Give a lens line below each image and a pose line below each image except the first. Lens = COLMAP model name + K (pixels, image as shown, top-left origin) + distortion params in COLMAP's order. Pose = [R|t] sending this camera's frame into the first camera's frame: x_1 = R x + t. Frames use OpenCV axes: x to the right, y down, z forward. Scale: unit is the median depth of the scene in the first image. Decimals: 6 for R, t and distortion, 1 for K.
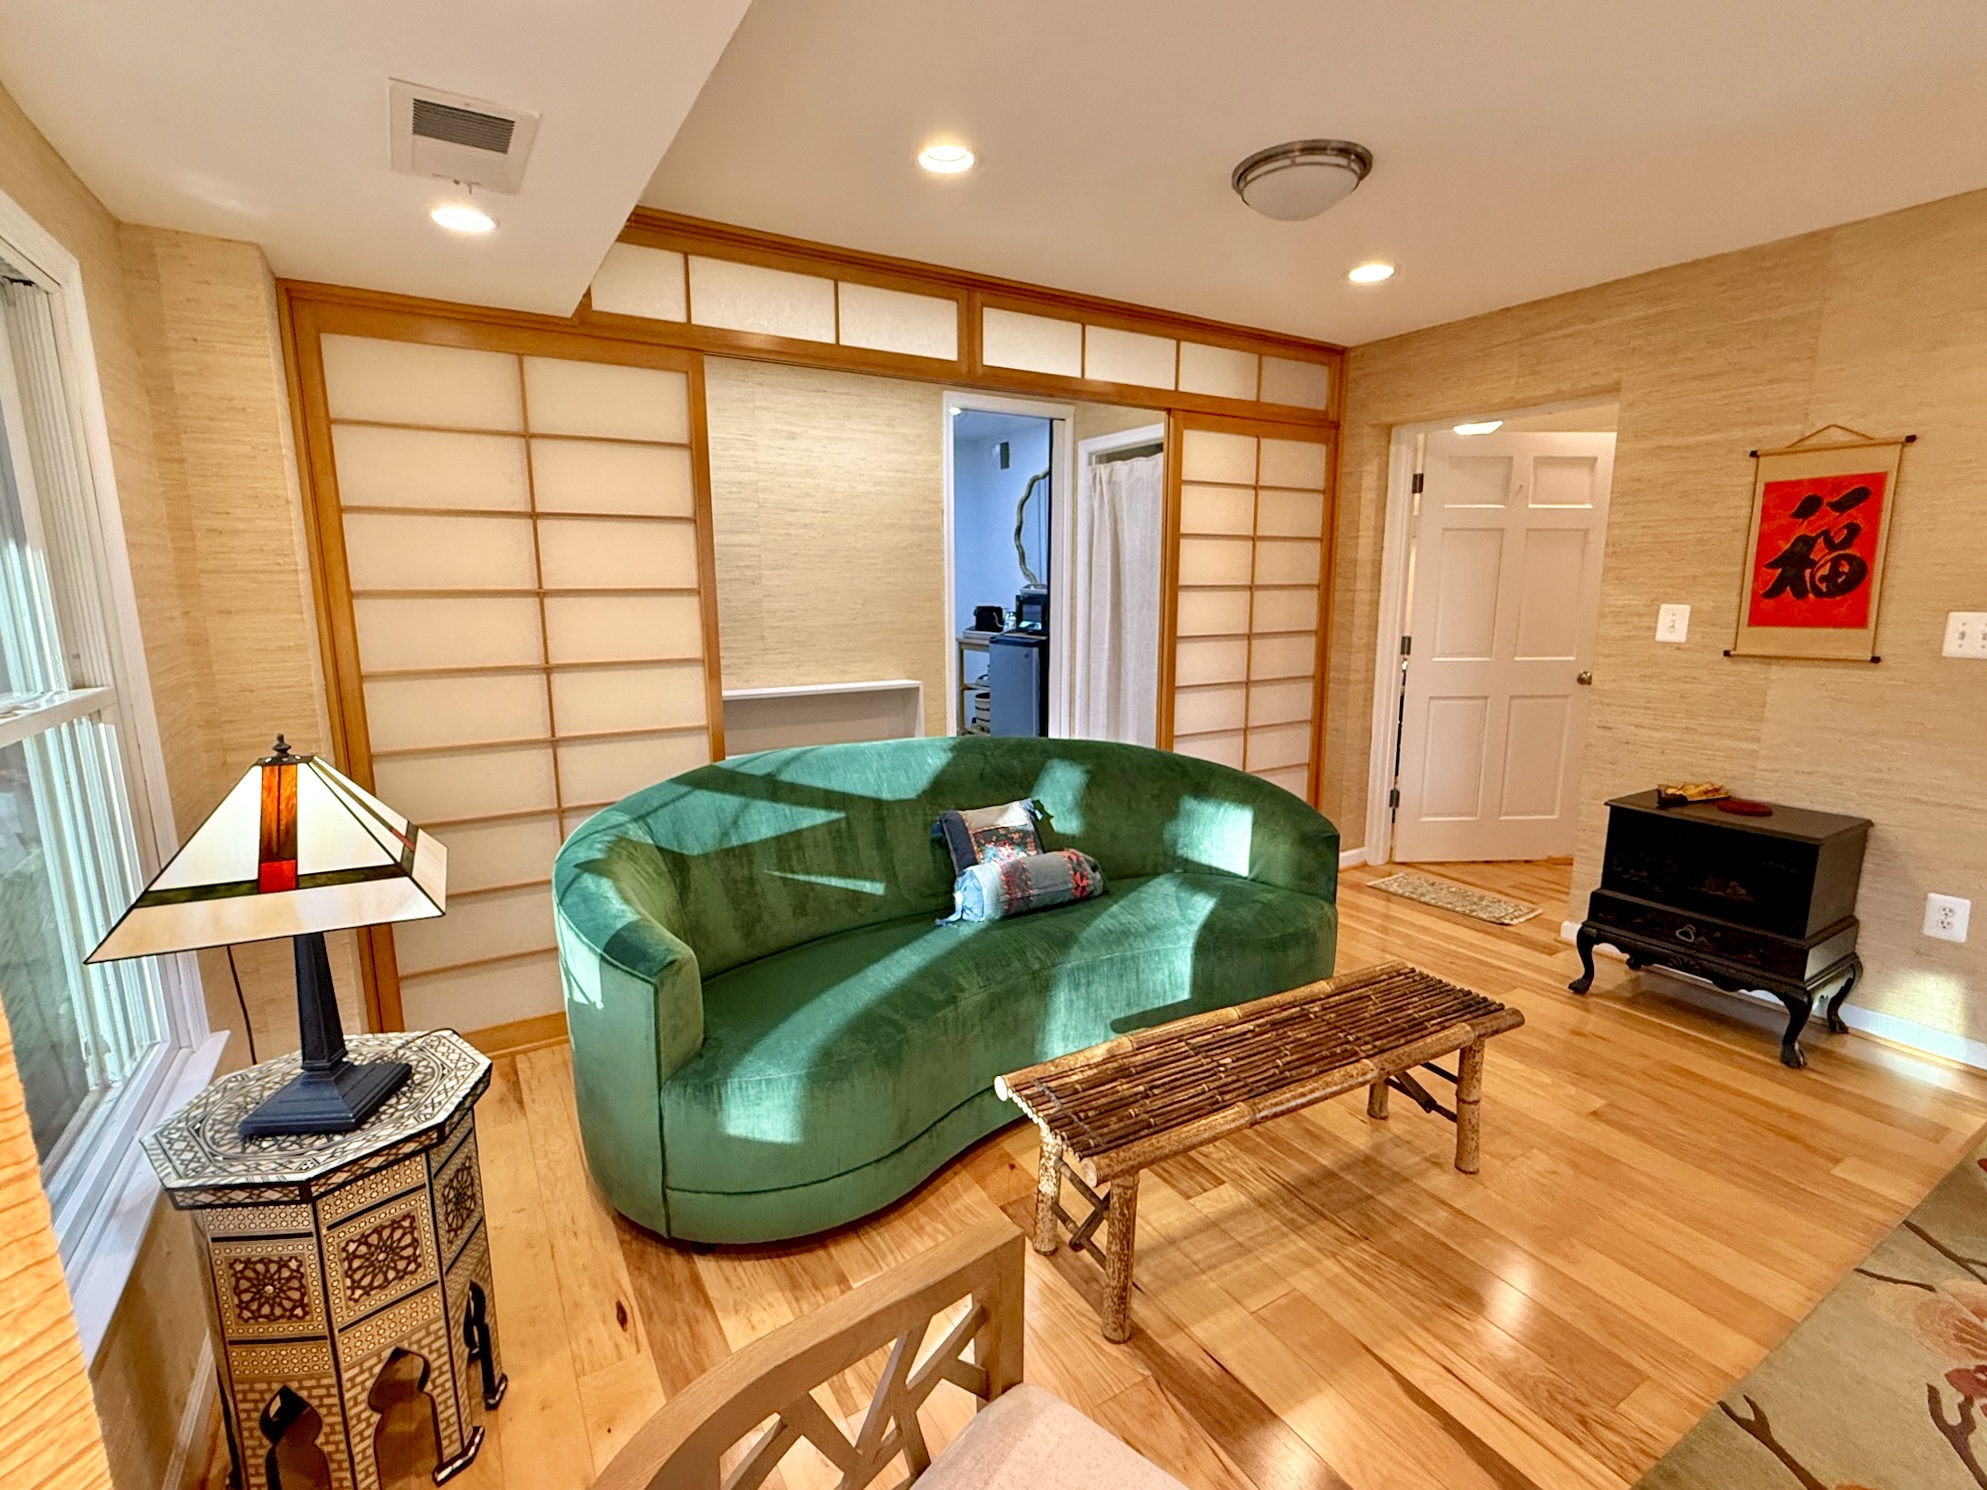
lens RADIAL K [[938.2, 0, 984.0], [0, 938.2, 732.3], [0, 0, 1]] dist [0.000284, -0.000541]
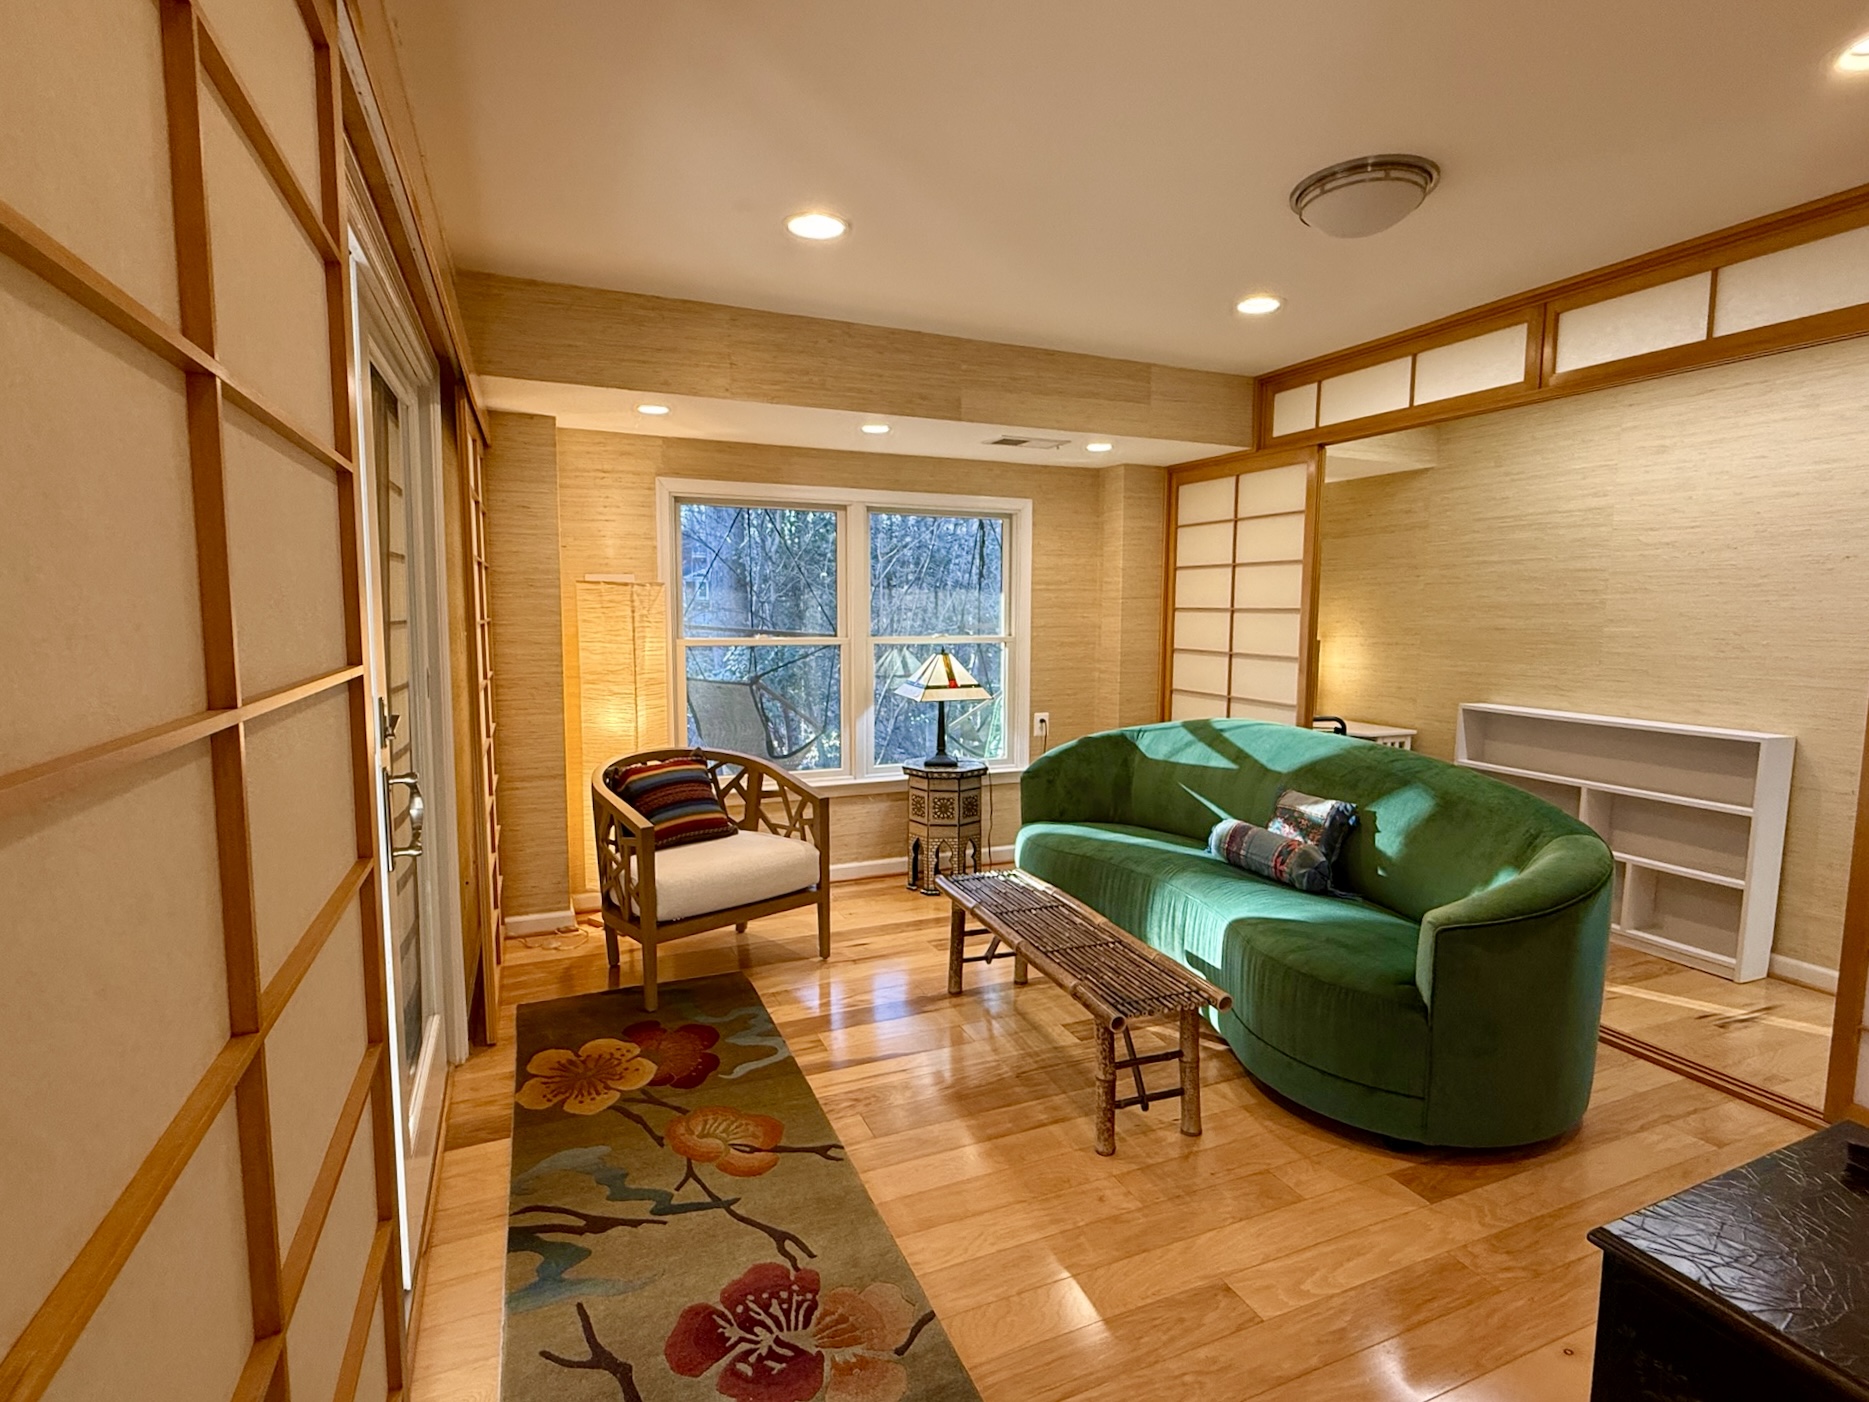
lens RADIAL K [[882.4, 0, 925.6], [0, 882.4, 689.1], [0, 0, 1]] dist [0.000284, -0.000541]
pose [[-0.139815, 0.095542, -0.985557, 1.151964], [-0.162233, 0.979673, 0.117987, -0.103061], [0.976797, 0.176386, -0.121473, 0.647371]]
